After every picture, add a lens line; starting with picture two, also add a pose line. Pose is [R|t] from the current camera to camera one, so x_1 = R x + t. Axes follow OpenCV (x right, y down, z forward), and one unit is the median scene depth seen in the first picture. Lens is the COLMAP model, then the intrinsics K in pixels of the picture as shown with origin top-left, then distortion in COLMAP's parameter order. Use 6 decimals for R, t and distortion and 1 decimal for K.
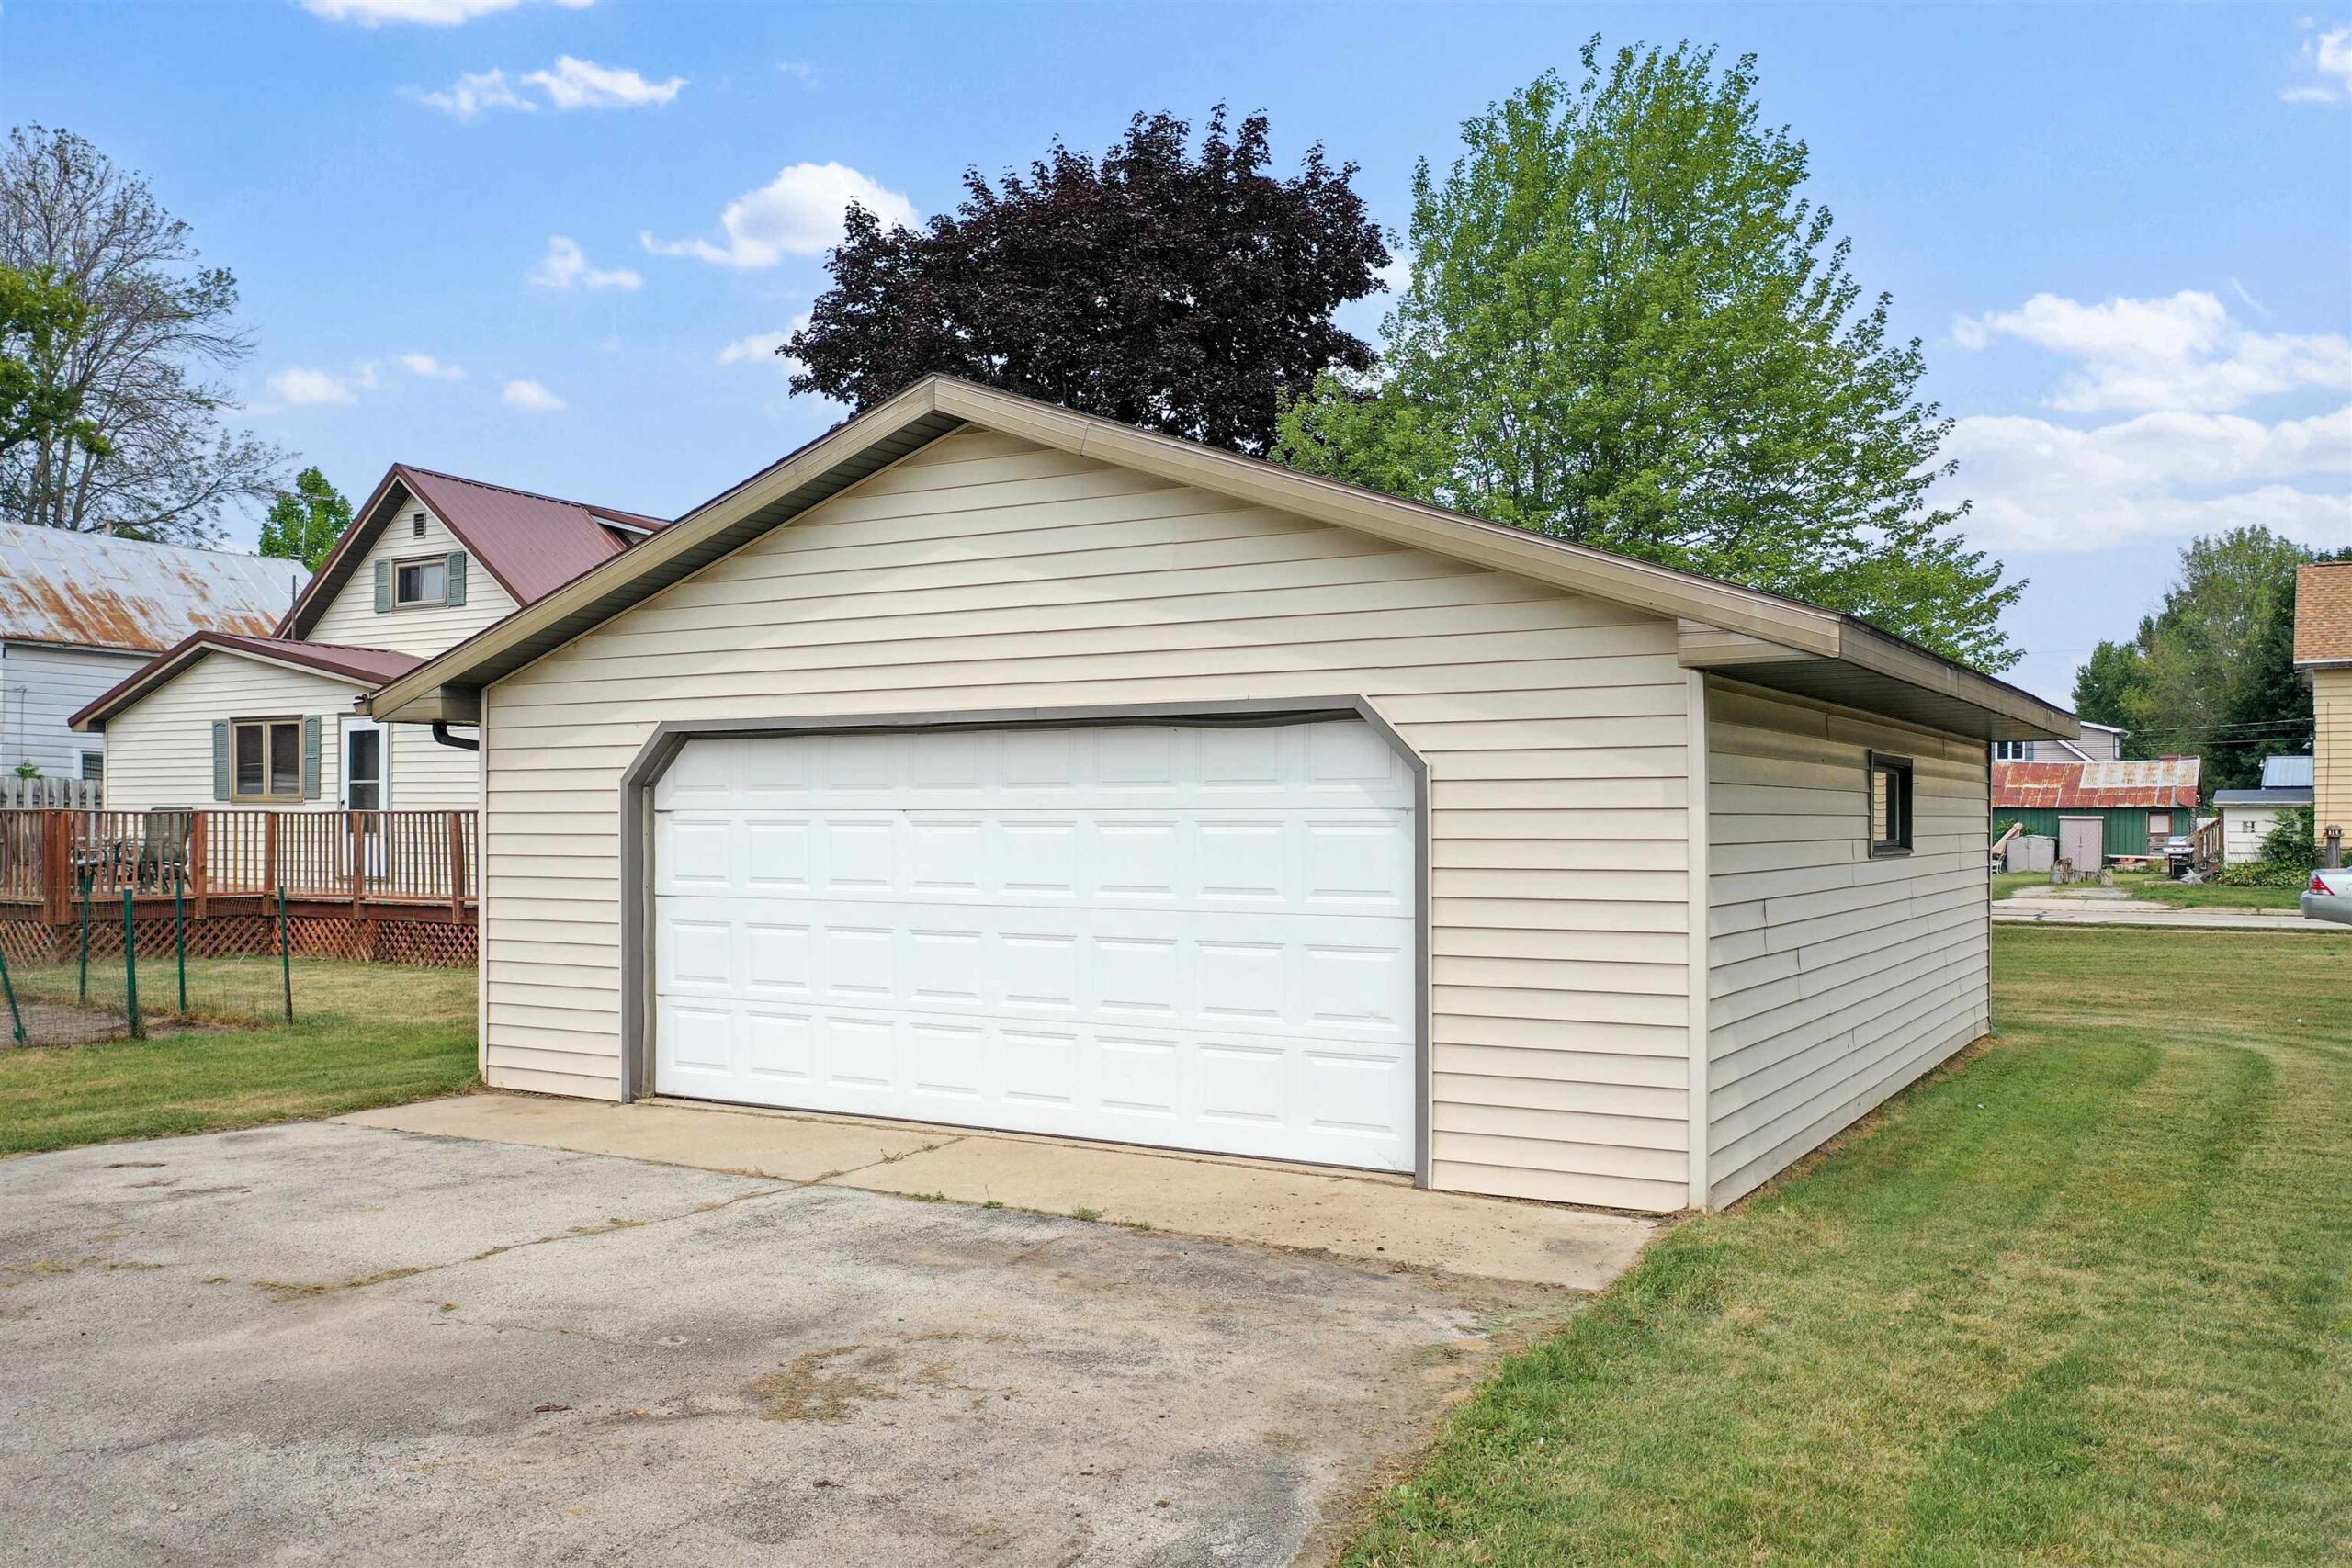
lens RADIAL K [[1881.3, 0, 1177.8], [0, 1881.3, 801.8], [0, 0, 1]] dist [0.001072, 0.007197]
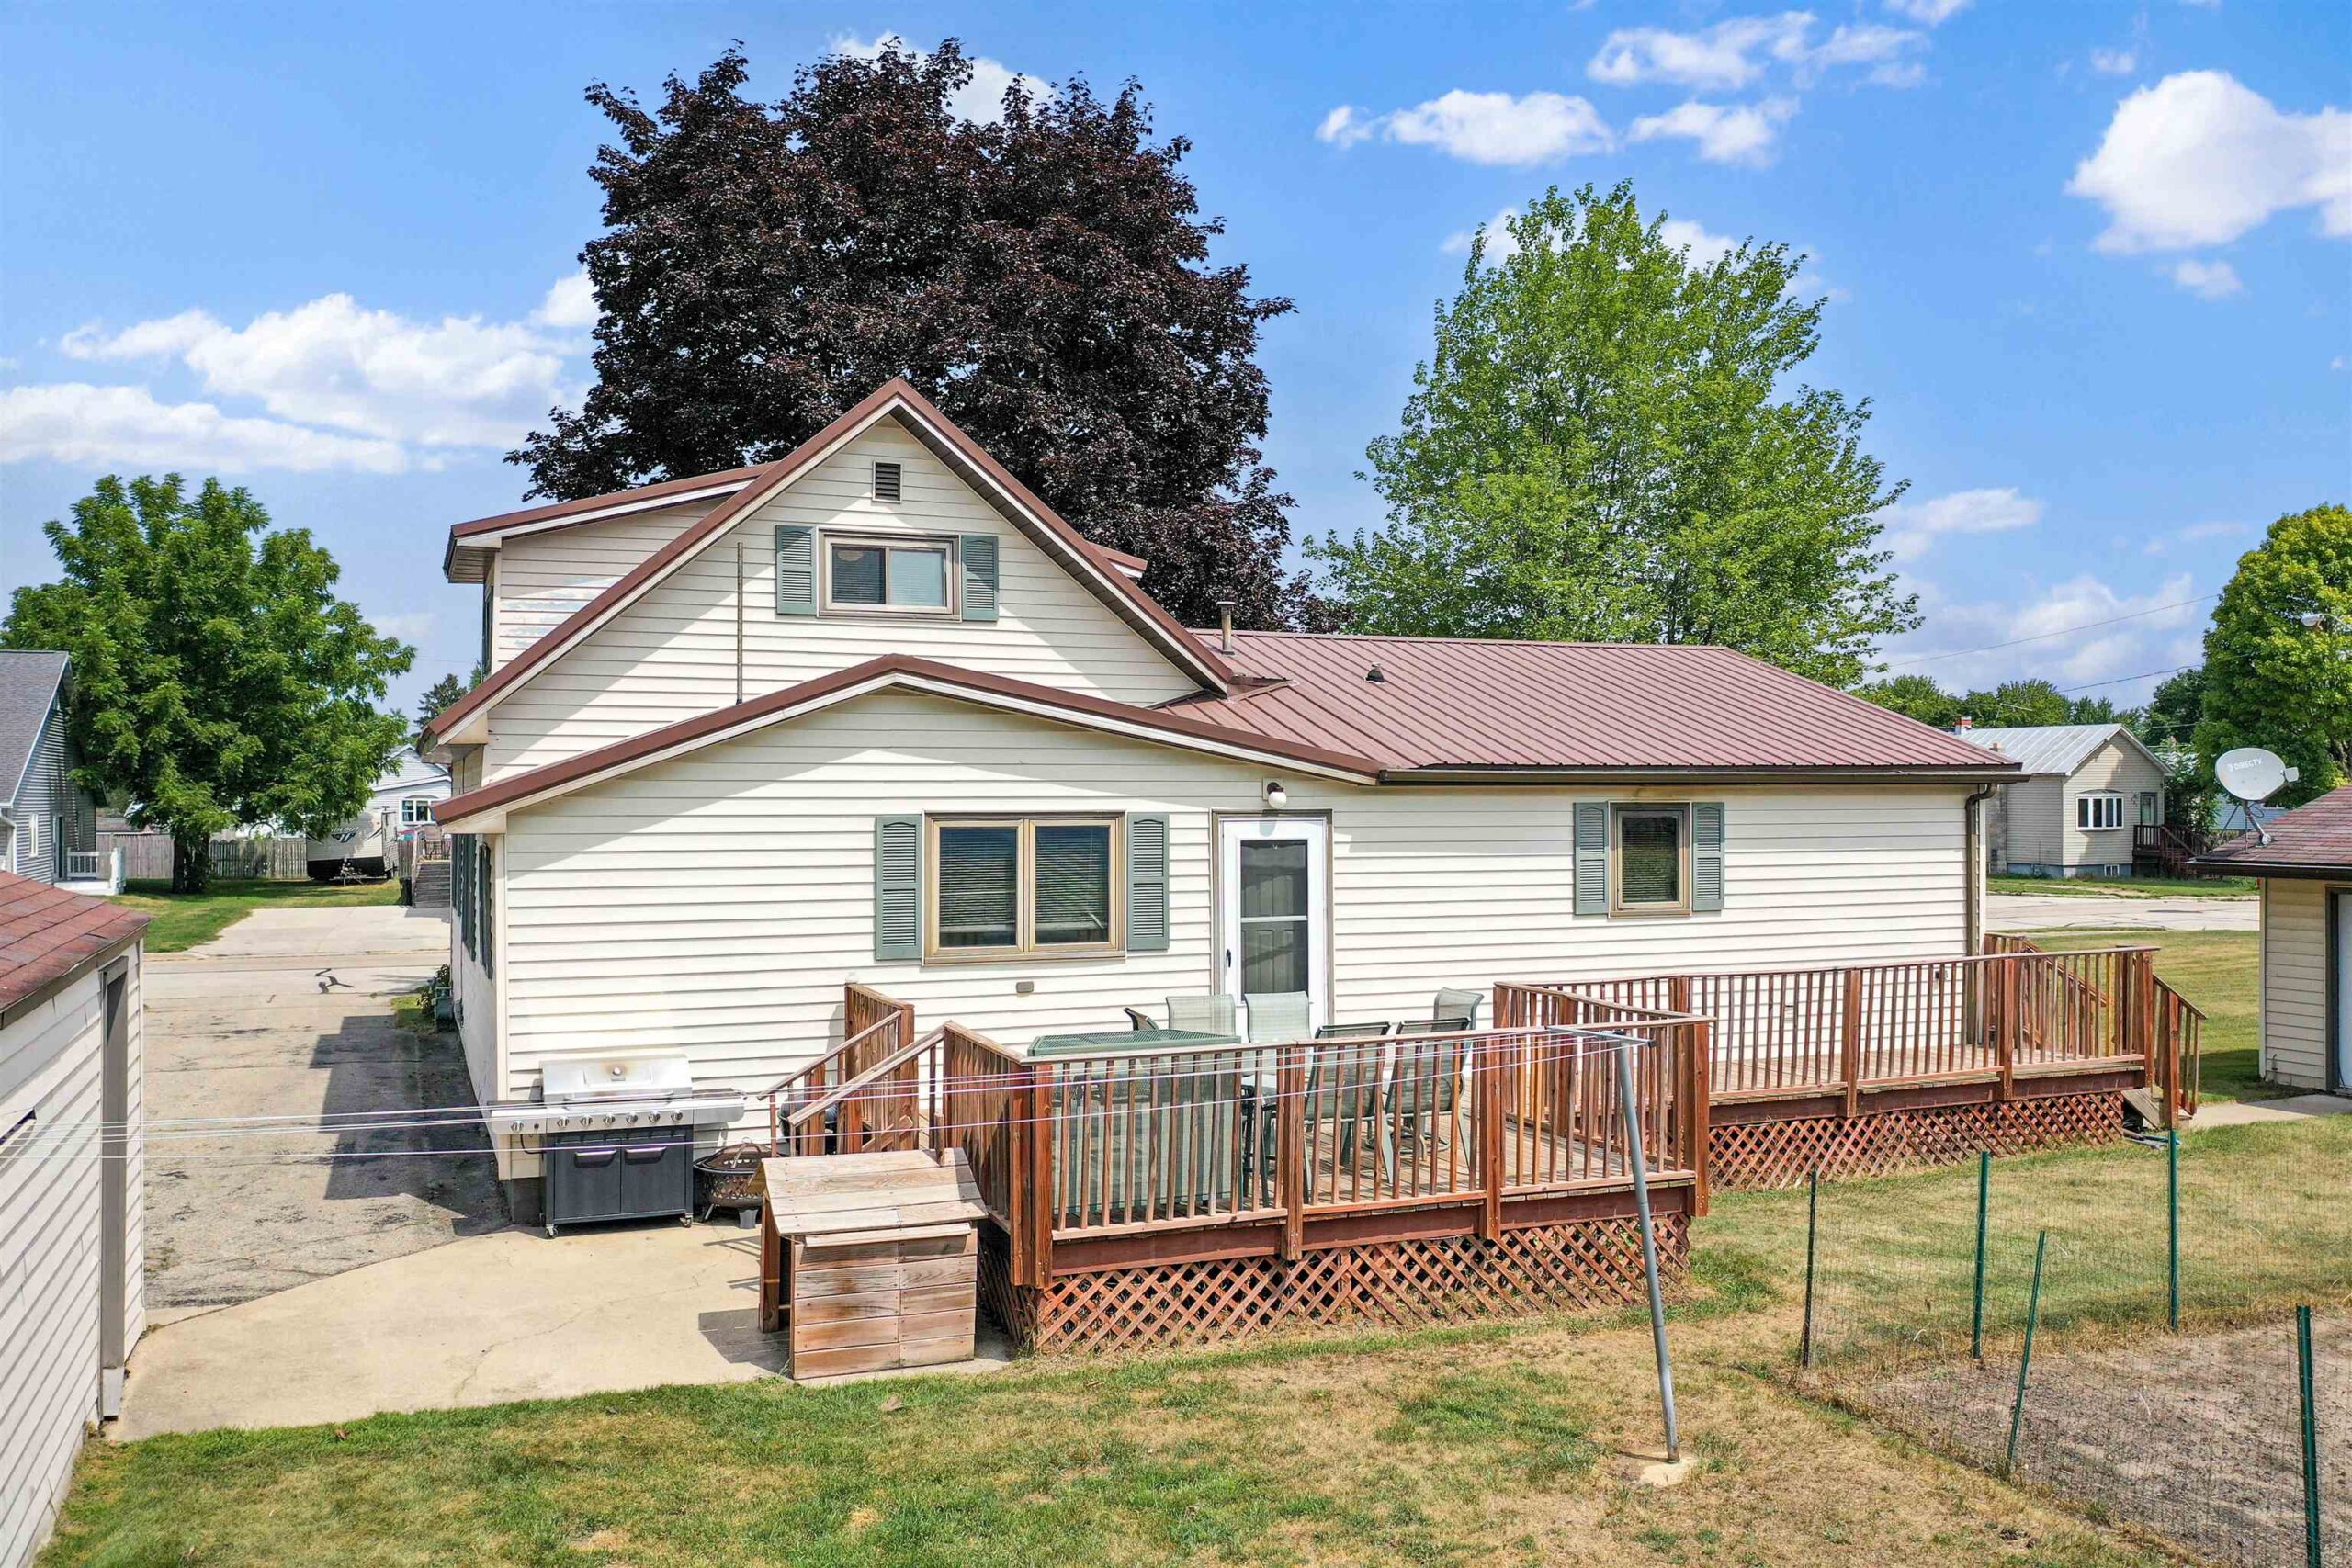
lens RADIAL K [[1881.3, 0, 1189.5], [0, 1881.3, 783.6], [0, 0, 1]] dist [0.001072, 0.007197]
pose [[0.590602, 0.001044, 0.806962, -0.837414], [-0.003246, 0.999994, 0.001081, -0.049776], [-0.806956, -0.003258, 0.590602, 0.560326]]
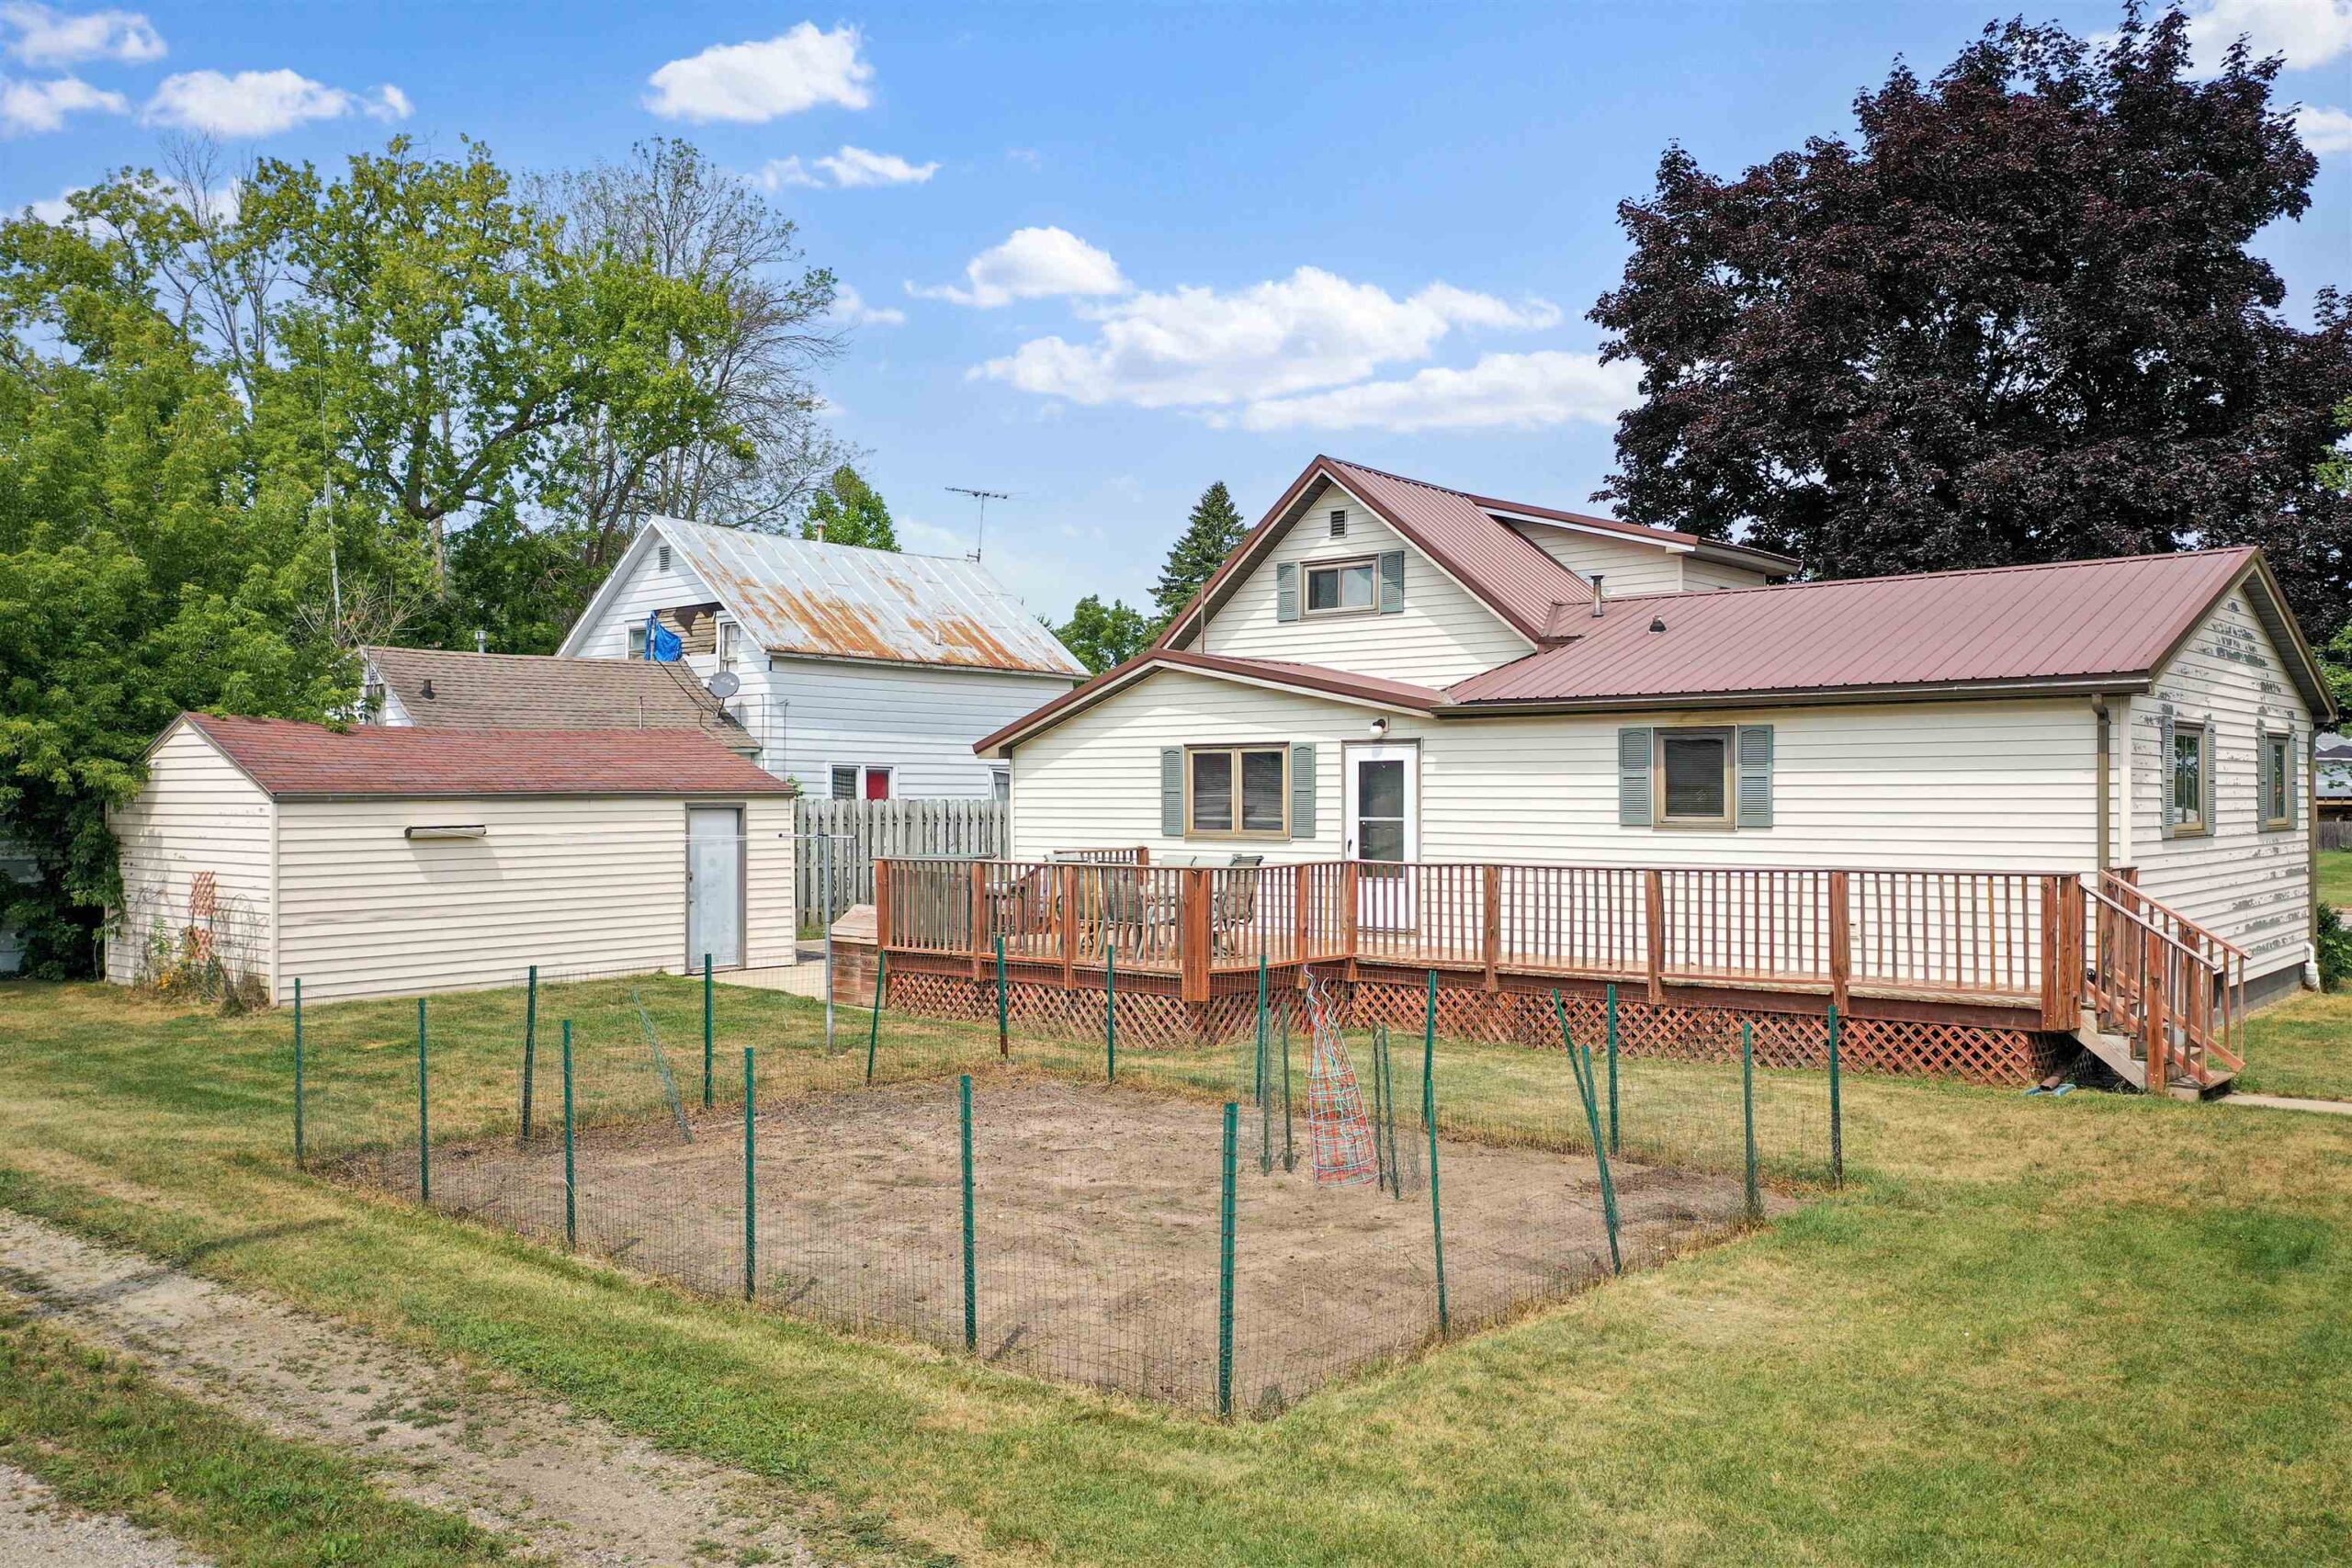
lens RADIAL K [[1881.3, 0, 1191.0], [0, 1881.3, 774.5], [0, 0, 1]] dist [0.001072, 0.007197]
pose [[0.986006, -0.007647, -0.166532, -0.323776], [0.007630, 0.999971, -0.000742, -0.027232], [0.166533, -0.000539, 0.986036, 0.105968]]
